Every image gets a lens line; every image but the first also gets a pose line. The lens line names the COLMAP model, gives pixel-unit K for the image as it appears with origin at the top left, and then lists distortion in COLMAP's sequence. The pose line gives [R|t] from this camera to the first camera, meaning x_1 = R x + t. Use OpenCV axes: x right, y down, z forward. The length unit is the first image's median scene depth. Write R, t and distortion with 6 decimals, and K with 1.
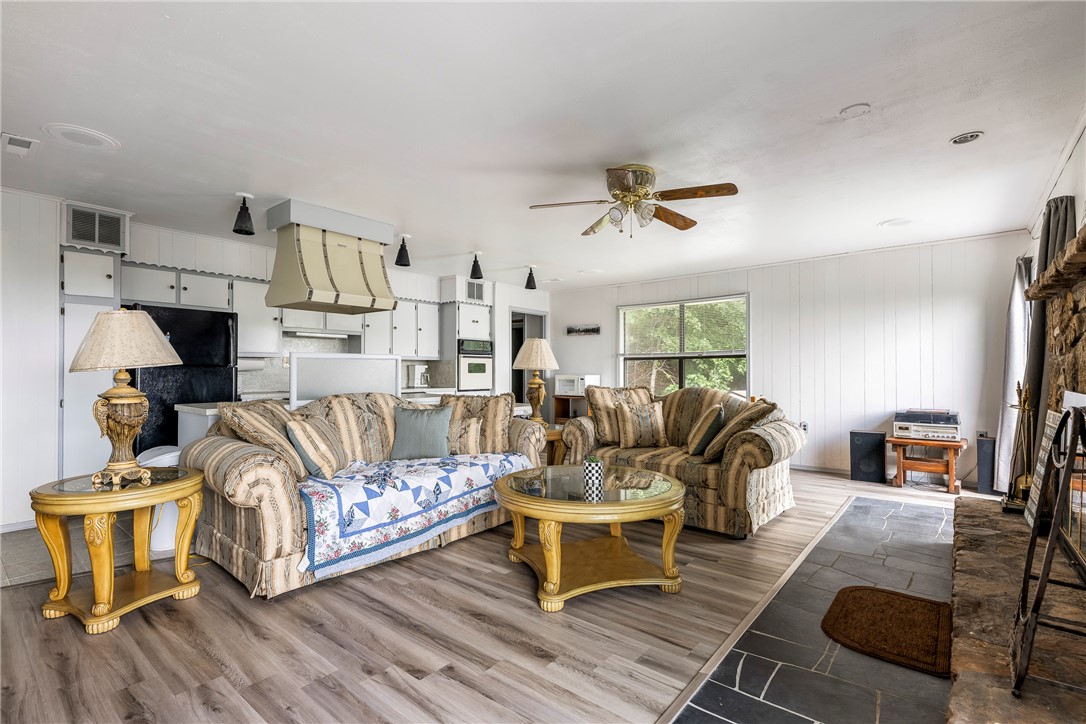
lens RADIAL K [[494.3, 0, 526.0], [0, 494.3, 372.3], [0, 0, 1]] dist [-0.000567, -0.000017]
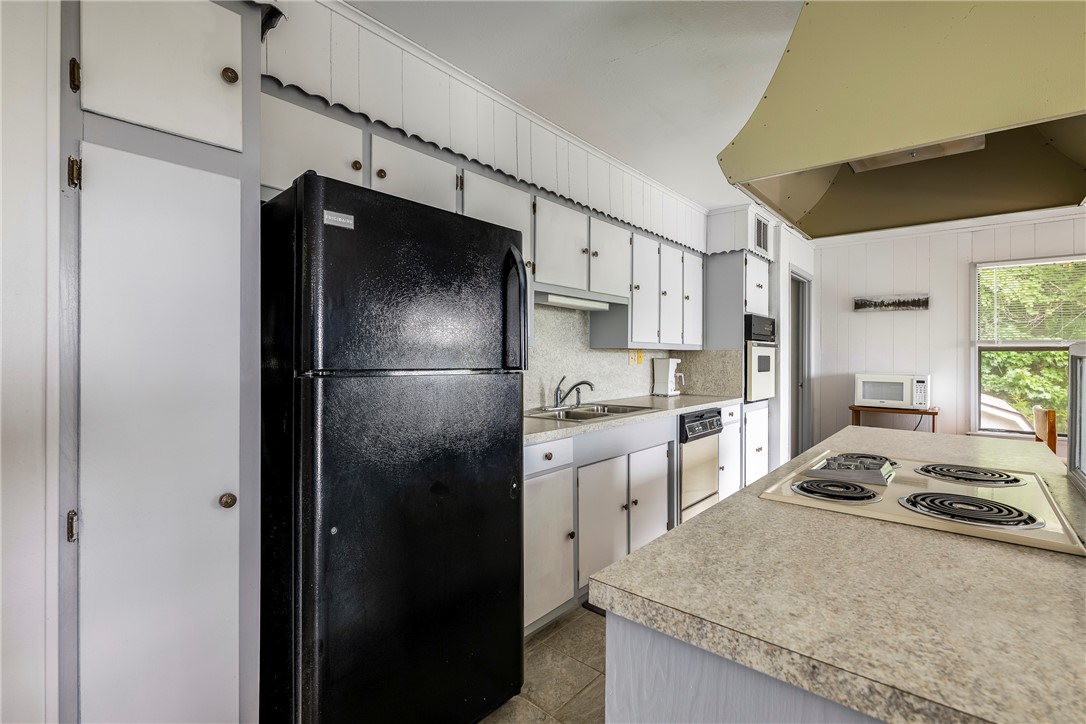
lens RADIAL K [[496.0, 0, 537.9], [0, 496.0, 360.5], [0, 0, 1]] dist [-0.002160, -0.000654]
pose [[0.999967, 0.004107, 0.006990, -0.506567], [-0.004157, 0.999966, 0.007171, -0.020457], [-0.006960, -0.007200, 0.999950, 0.536949]]
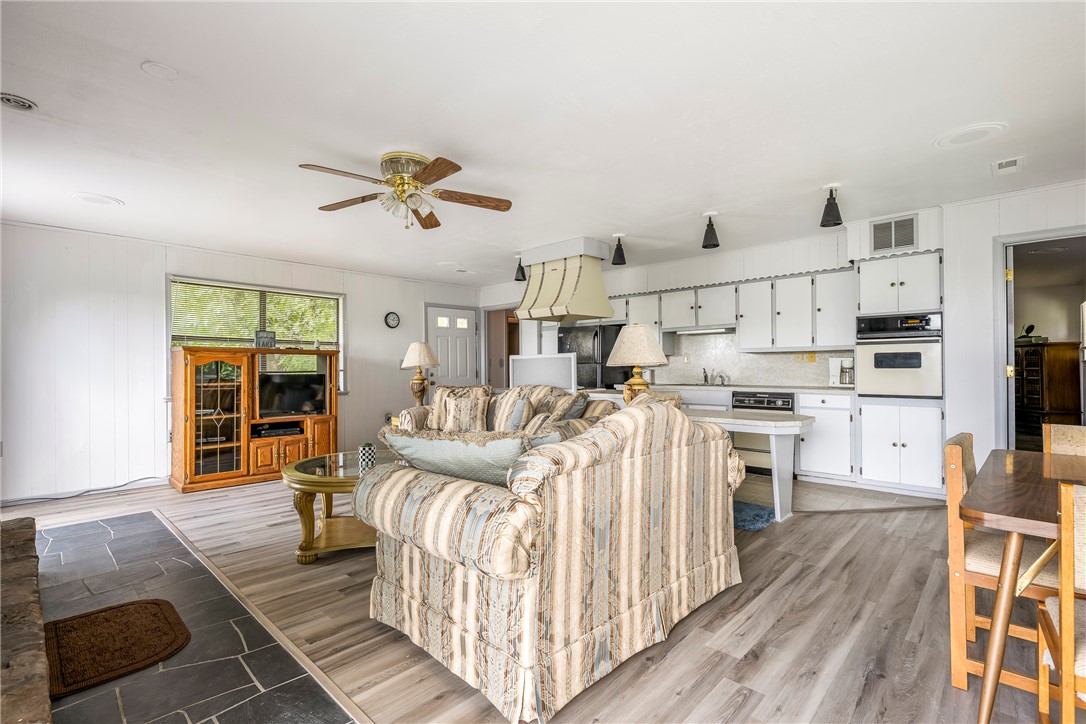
lens RADIAL K [[499.6, 0, 549.1], [0, 499.6, 363.1], [0, 0, 1]] dist [-0.000618, 0.000100]
pose [[-0.032799, -0.006350, -0.999442, 0.710925], [0.005367, 0.999964, -0.006530, -0.004565], [0.999448, -0.005578, -0.032764, 0.793969]]
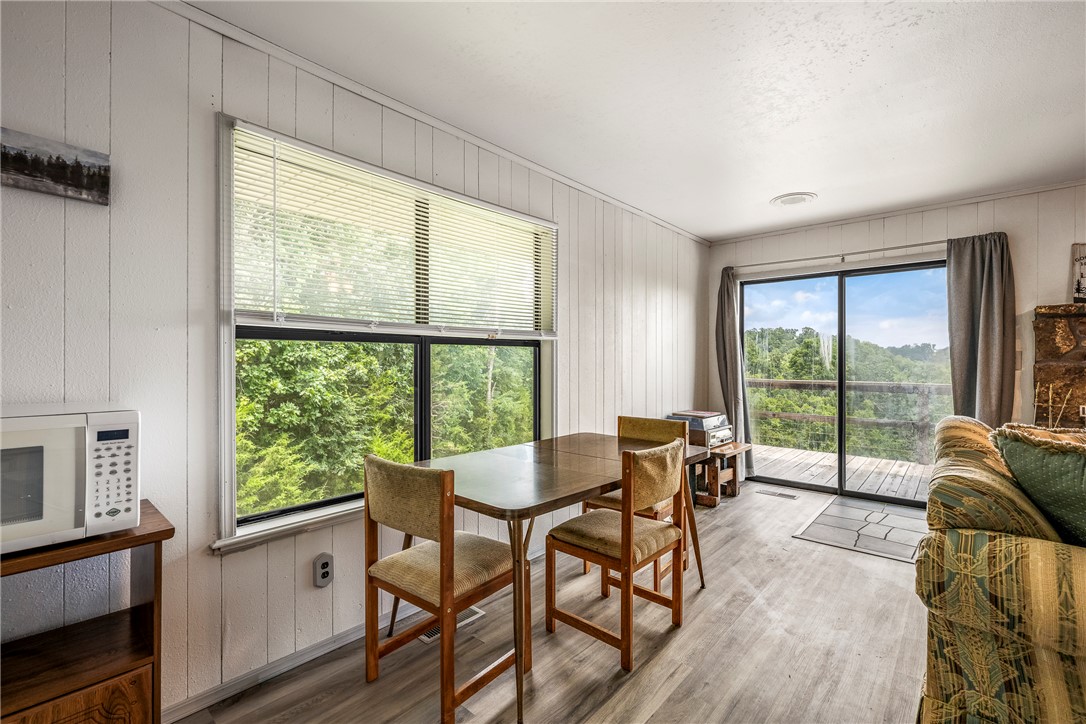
lens RADIAL K [[480.3, 0, 543.0], [0, 480.3, 362.0], [0, 0, 1]] dist [-0.000369, 0.000147]
pose [[0.011545, -0.001073, 0.999933, -0.077102], [0.000295, 0.999999, 0.001069, -0.016131], [-0.999933, 0.000283, 0.011545, 1.166232]]
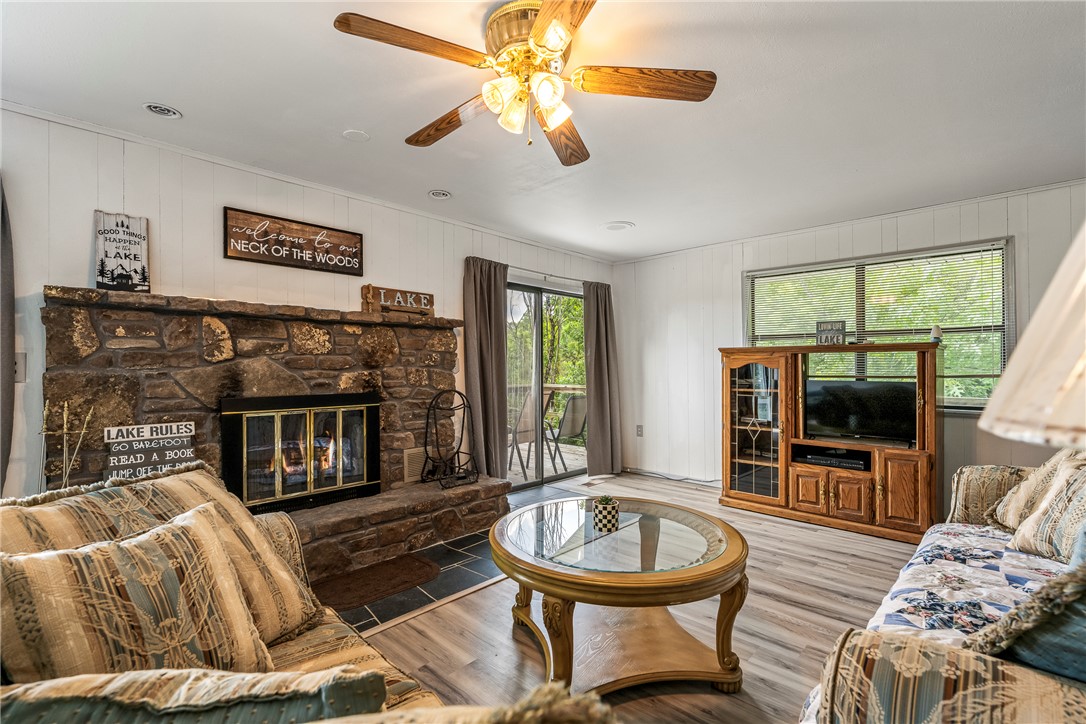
lens RADIAL K [[488.2, 0, 544.0], [0, 488.2, 367.8], [0, 0, 1]] dist [-0.001957, -0.000255]
pose [[-0.999135, 0.006560, 0.041072, 0.104033], [0.006718, 0.999971, 0.003711, -0.015365], [-0.041047, 0.003984, -0.999149, 0.937670]]
